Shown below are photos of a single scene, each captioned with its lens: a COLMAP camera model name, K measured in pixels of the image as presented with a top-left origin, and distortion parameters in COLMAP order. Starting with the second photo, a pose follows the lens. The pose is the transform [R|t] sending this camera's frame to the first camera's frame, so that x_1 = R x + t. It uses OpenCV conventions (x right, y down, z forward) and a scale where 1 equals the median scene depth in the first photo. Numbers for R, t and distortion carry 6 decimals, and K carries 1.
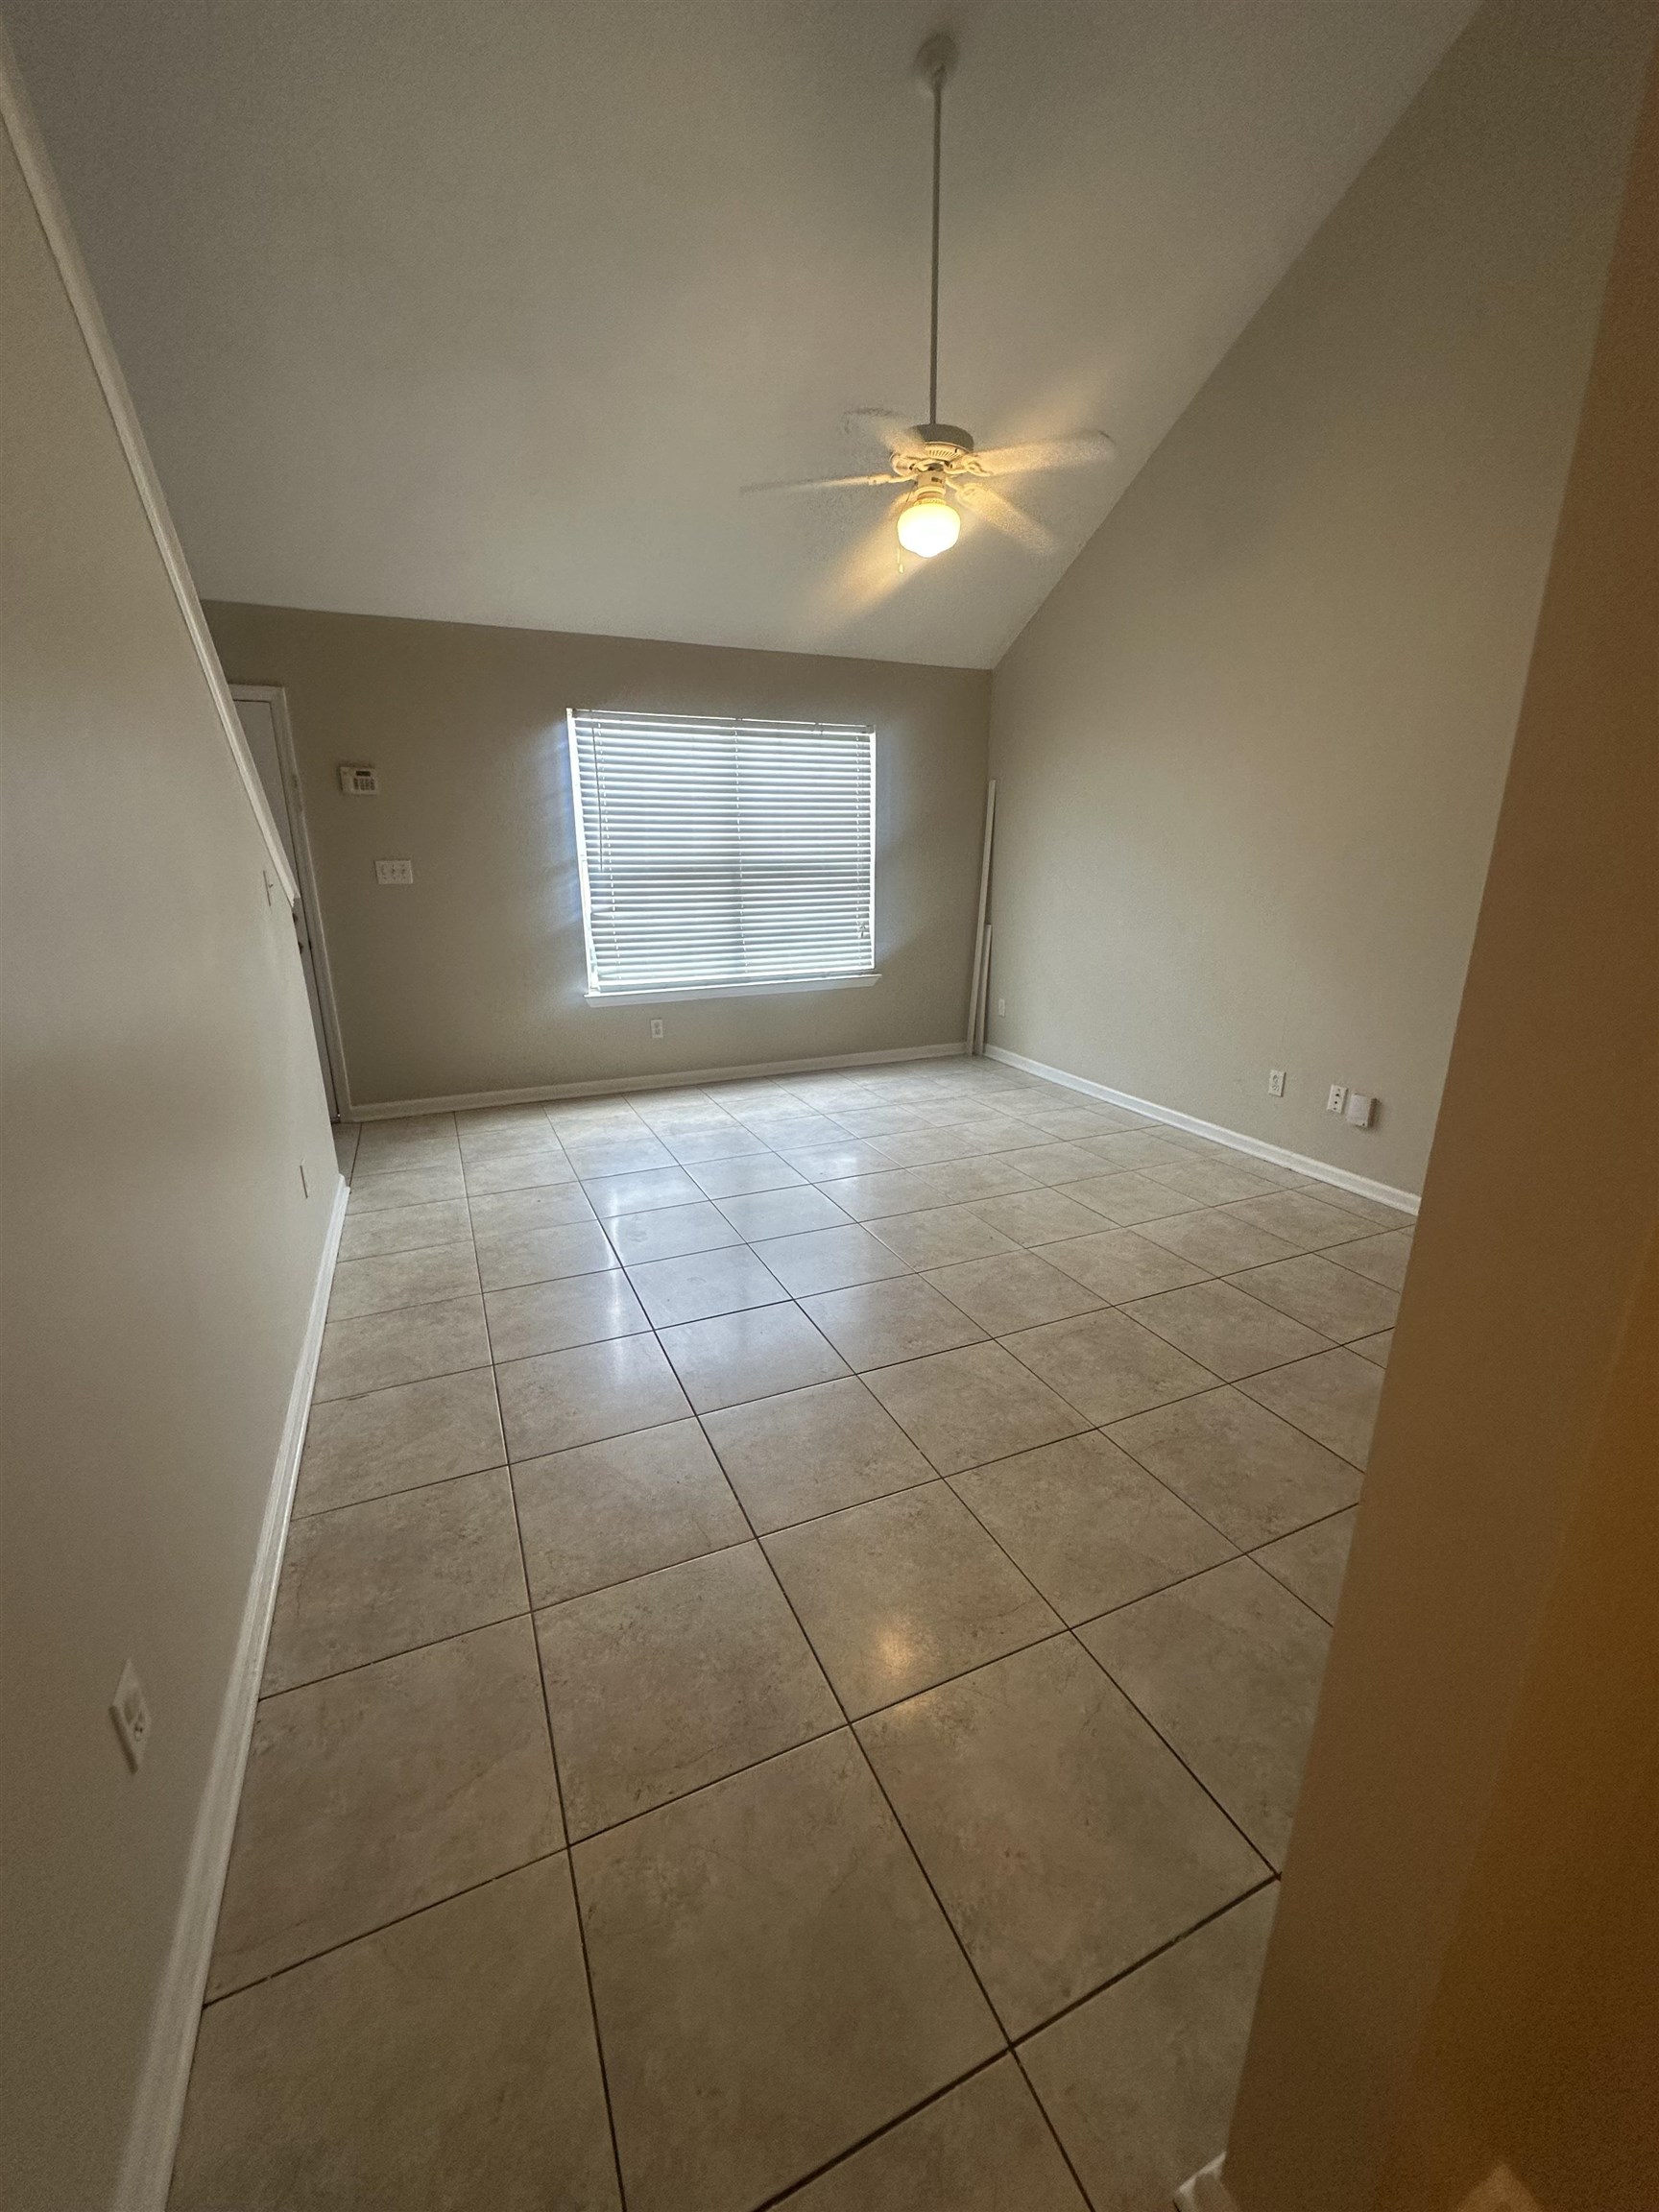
lens RADIAL K [[887.1, 0, 829.5], [0, 887.1, 1107.9], [0, 0, 1]] dist [-0.005042, 0.001381]
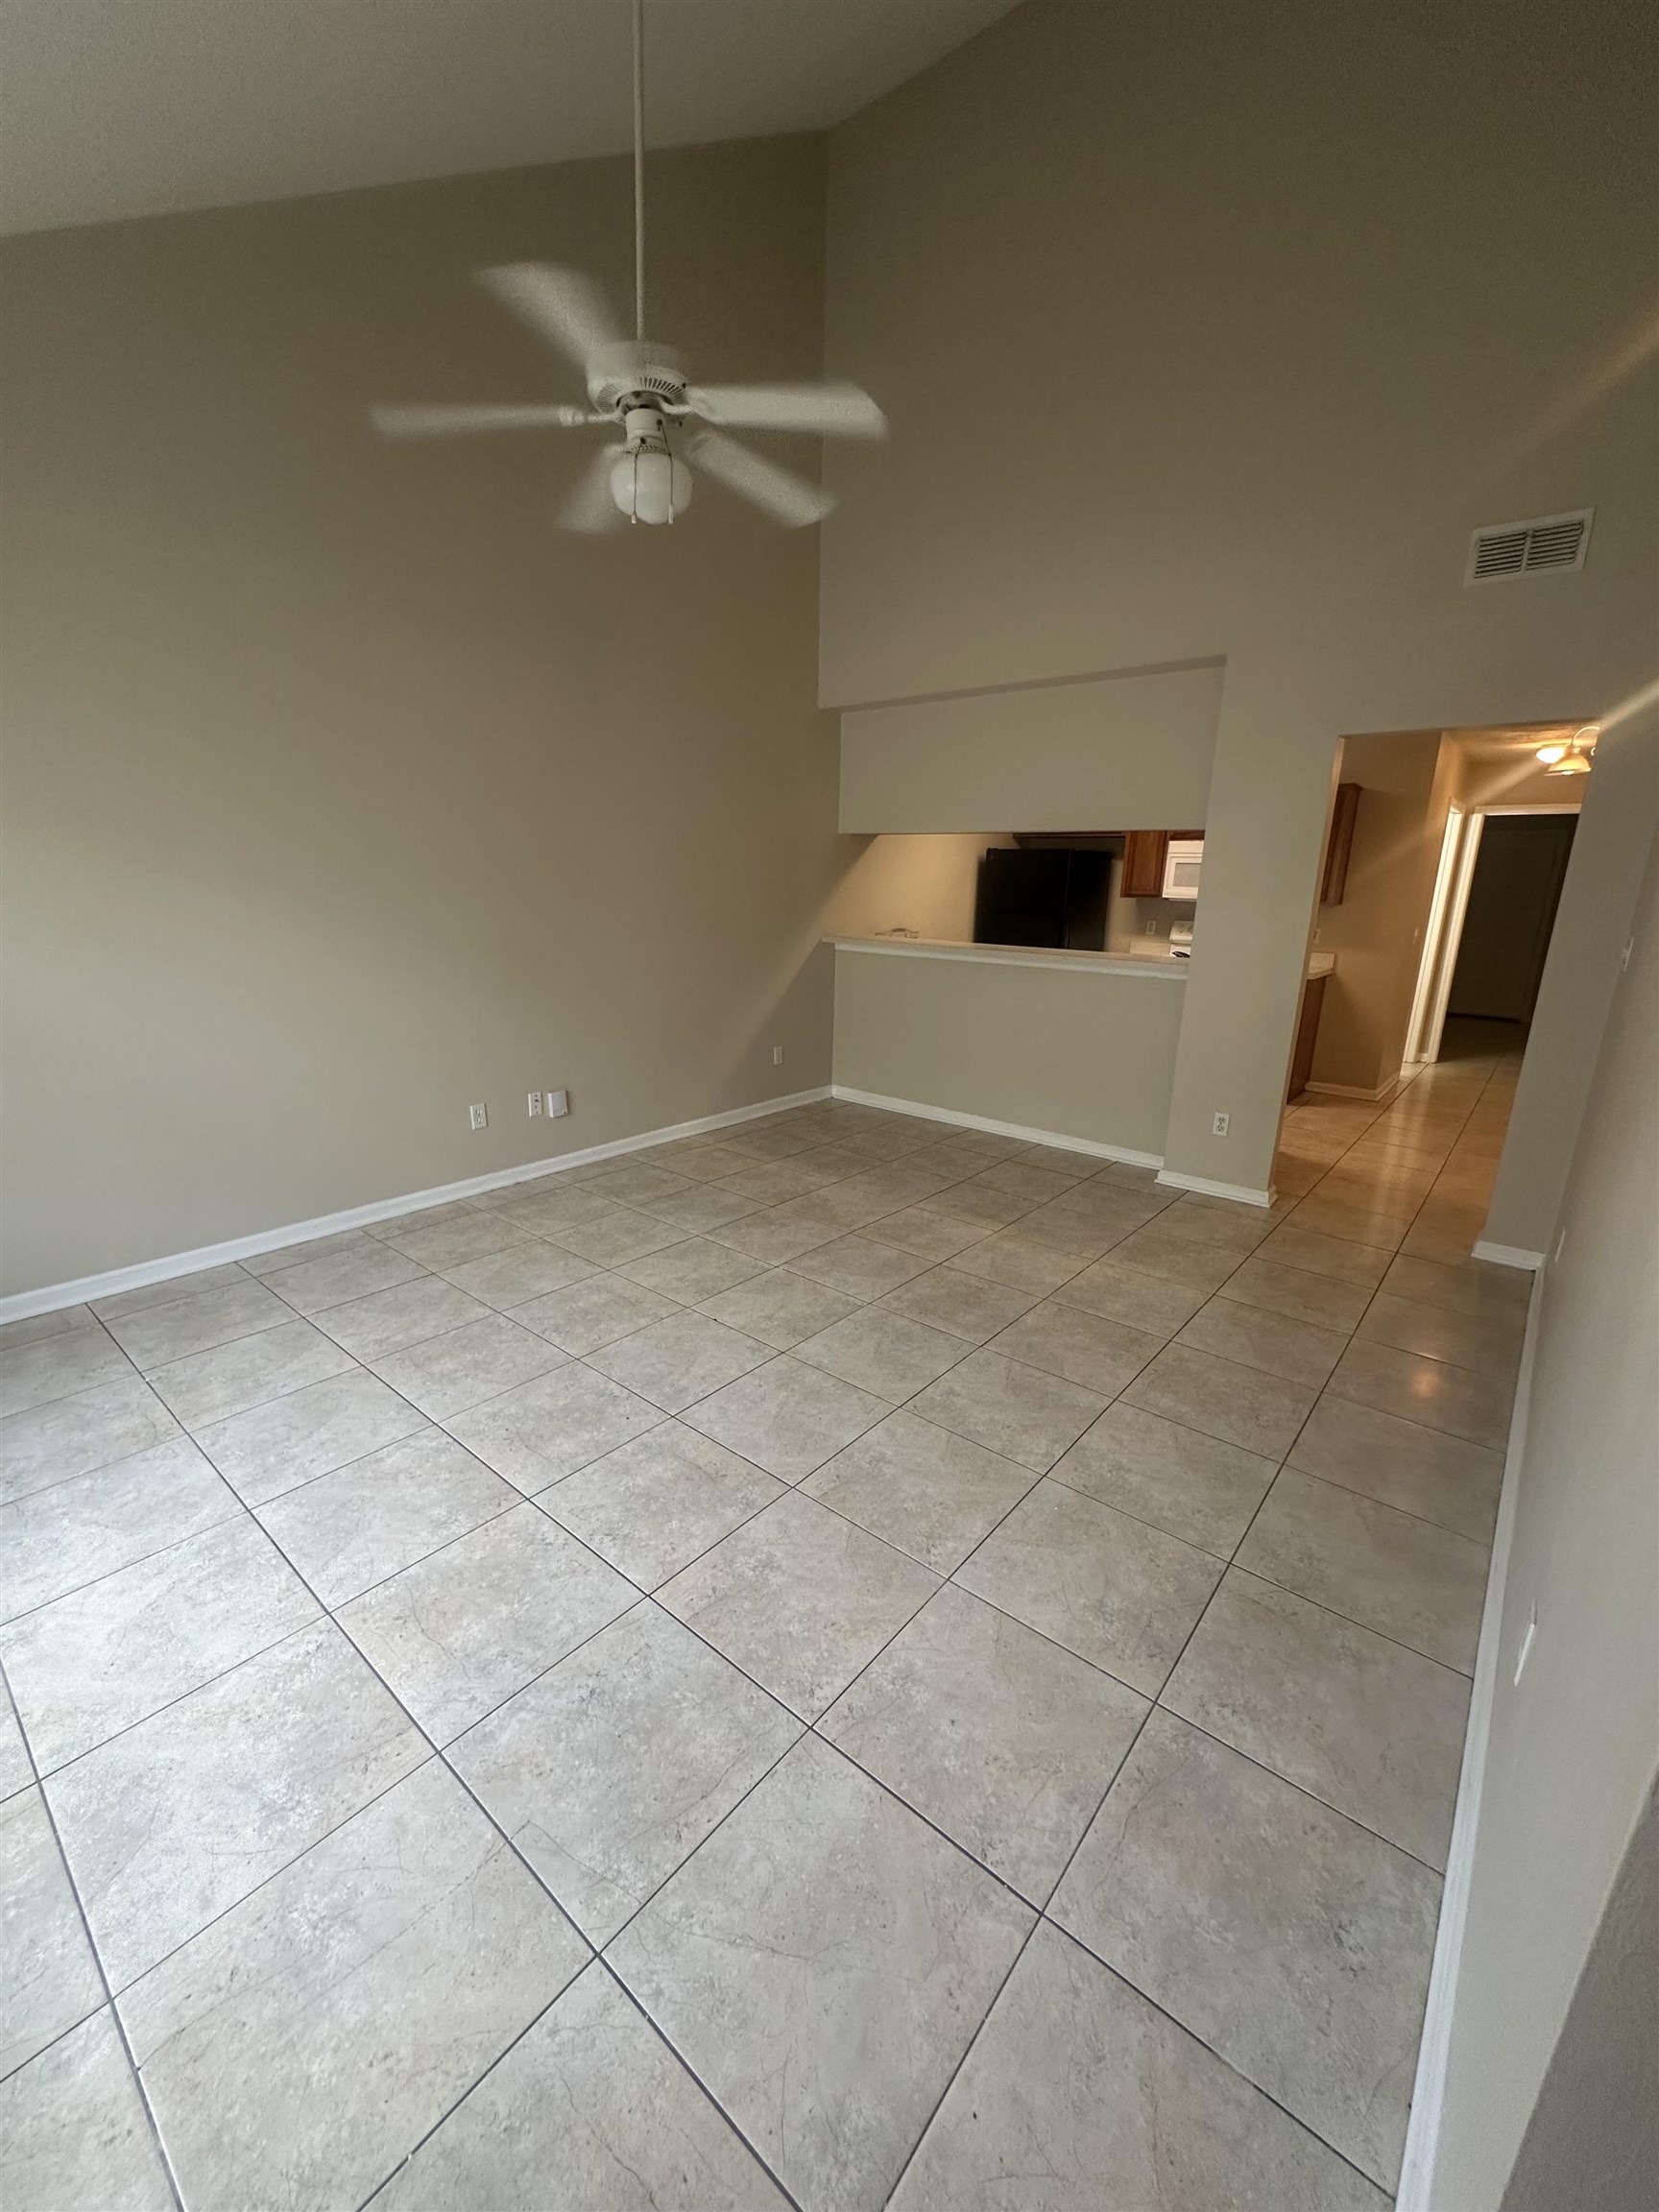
lens RADIAL K [[887.1, 0, 839.2], [0, 887.1, 1083.1], [0, 0, 1]] dist [-0.005042, 0.001381]
pose [[-0.440021, -0.212654, 0.872445, -0.455292], [0.237669, 0.909330, 0.341514, -0.254545], [-0.865965, 0.357626, -0.349583, 0.801294]]
